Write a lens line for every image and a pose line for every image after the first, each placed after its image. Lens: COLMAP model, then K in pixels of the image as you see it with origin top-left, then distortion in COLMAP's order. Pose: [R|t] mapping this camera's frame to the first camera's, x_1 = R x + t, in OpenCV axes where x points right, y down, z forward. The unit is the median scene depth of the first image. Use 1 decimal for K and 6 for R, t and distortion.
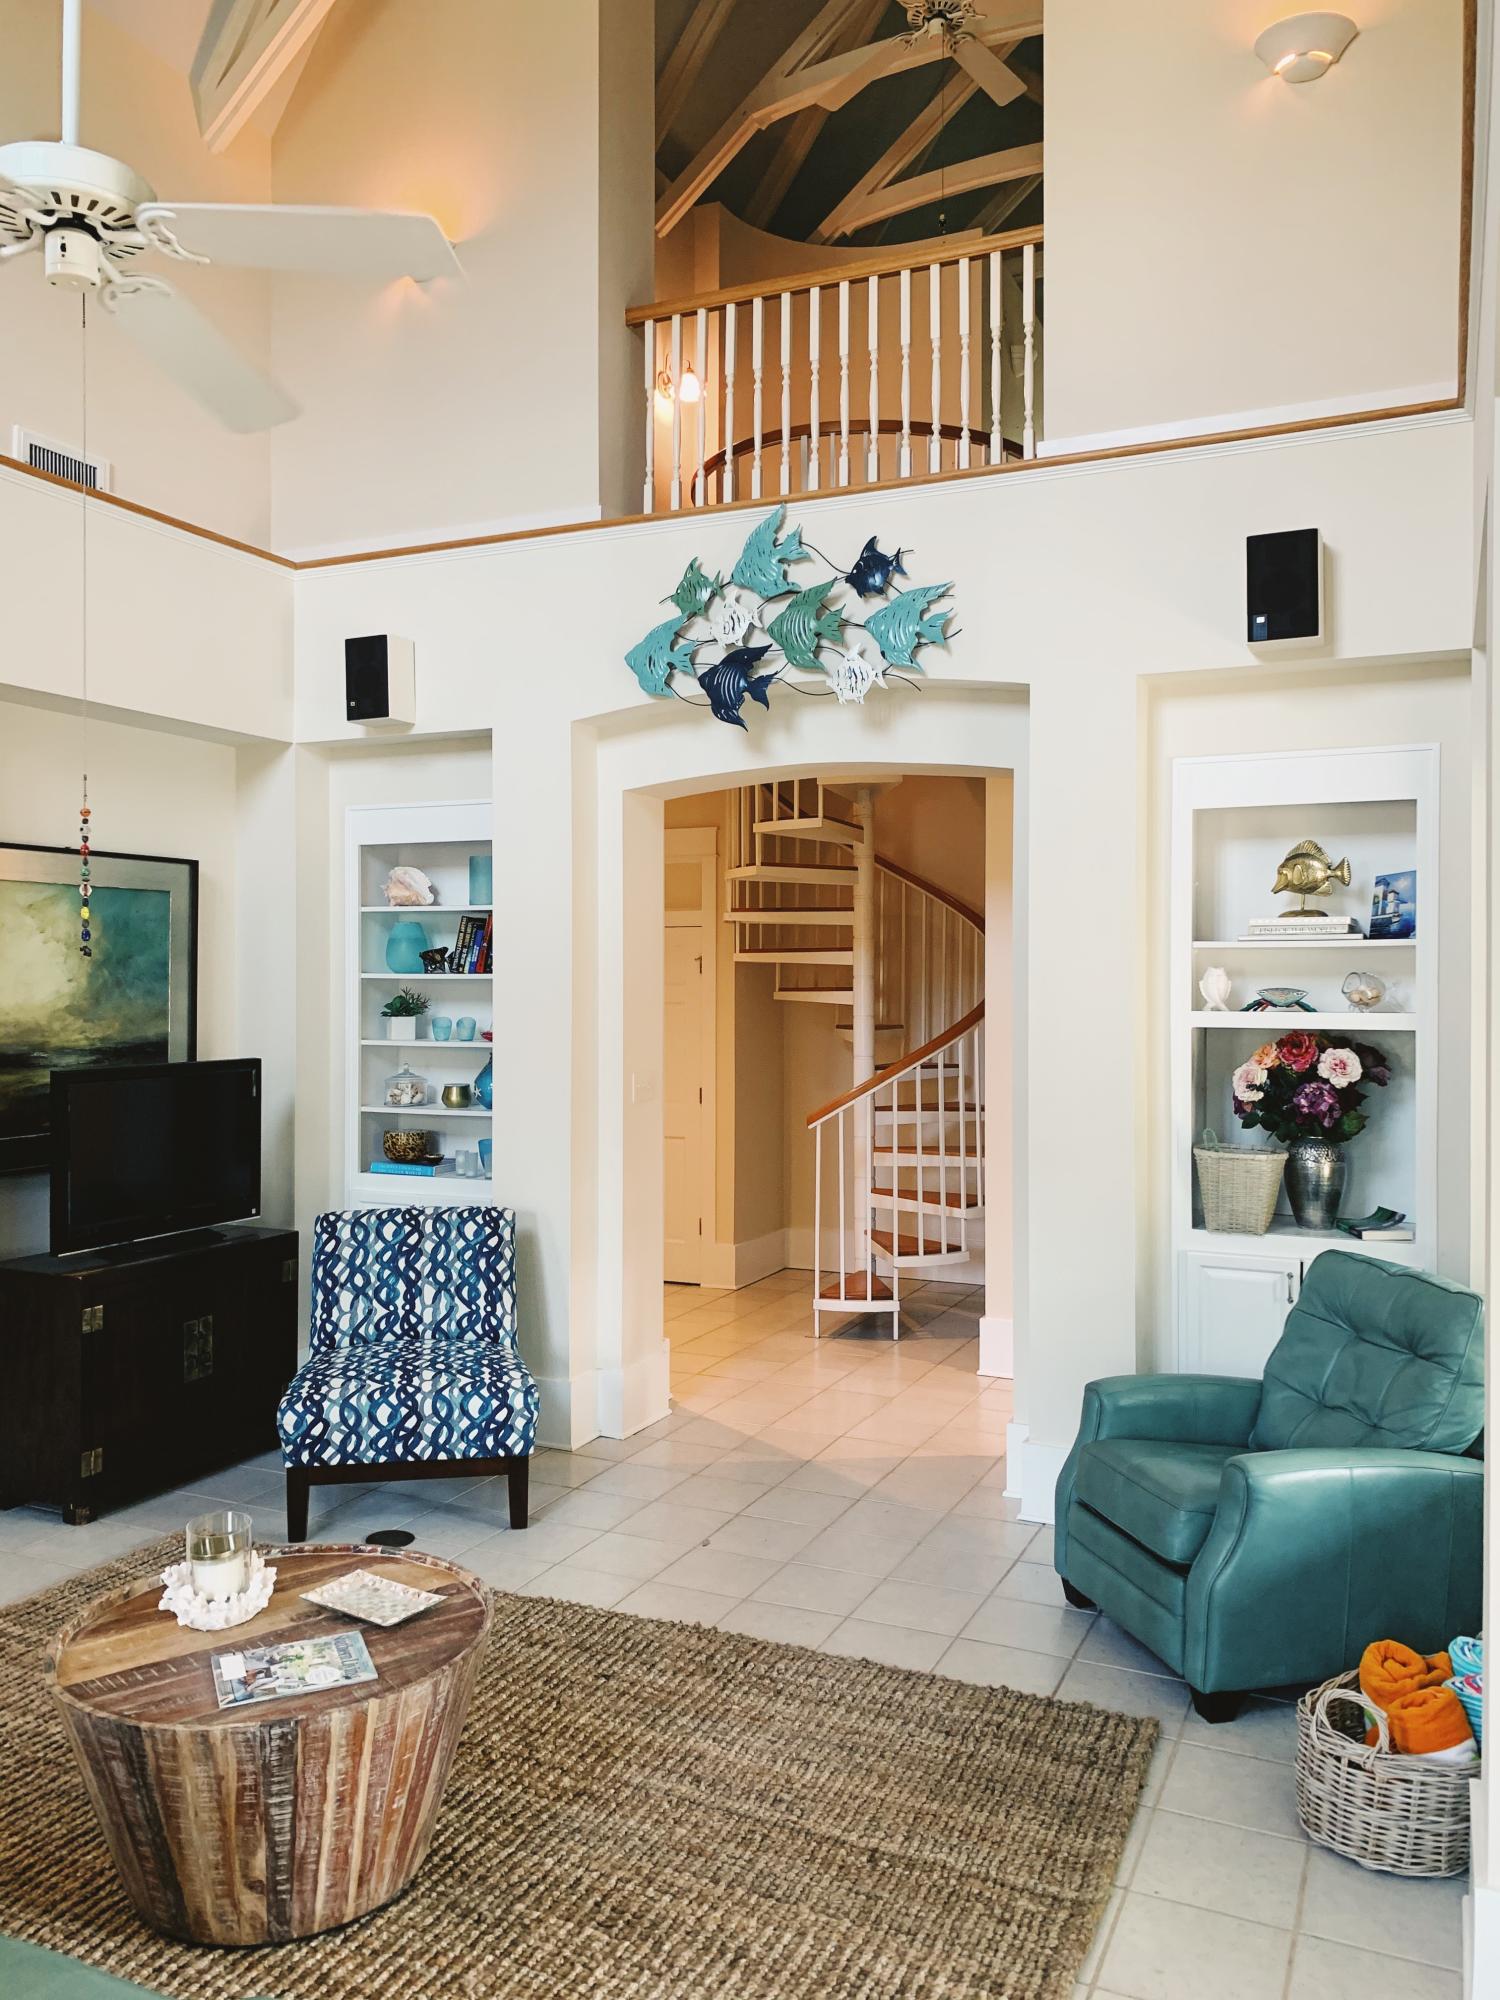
lens RADIAL K [[1506.1, 0, 750.0], [0, 1506.1, 1000.0], [0, 0, 1]] dist [0.070851, -0.102014]
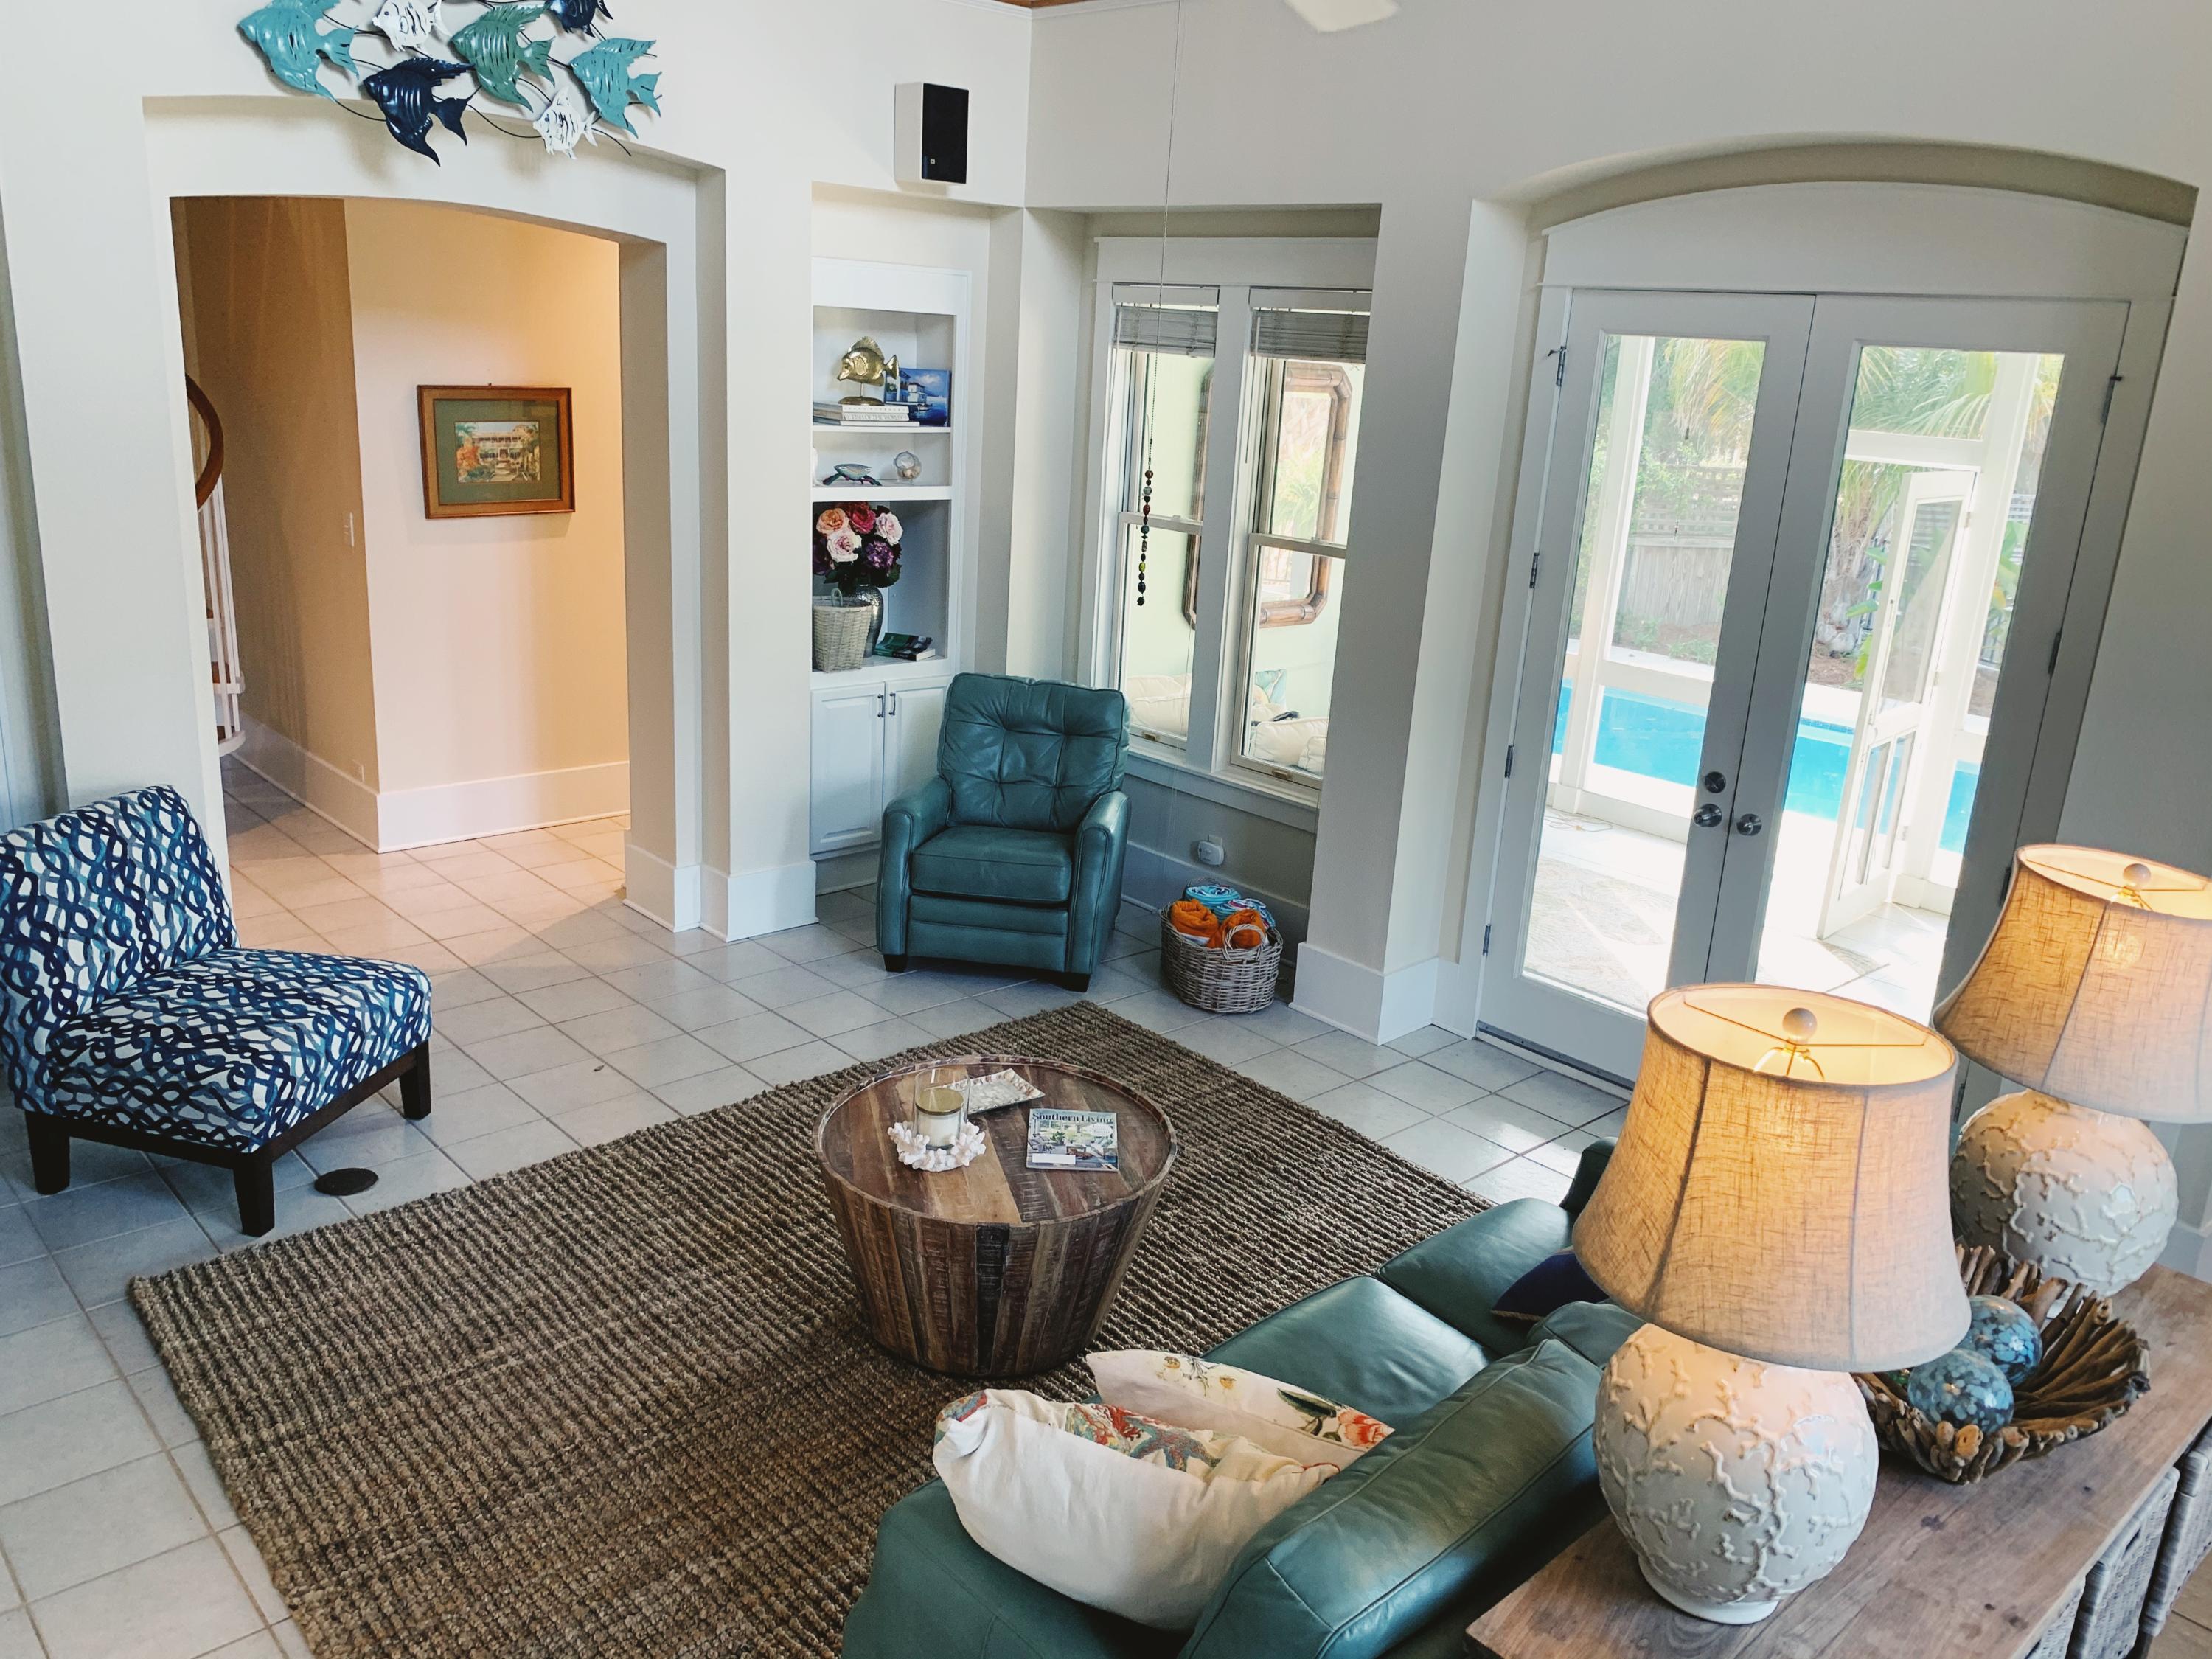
lens RADIAL K [[1665.7, 0, 1106.0], [0, 1665.7, 829.5], [0, 0, 1]] dist [0.070851, -0.102014]
pose [[0.394484, -0.240895, 0.886765, -0.772571], [-0.047933, 0.958317, 0.281657, -0.107231], [-0.917652, -0.153615, 0.366494, 0.265707]]
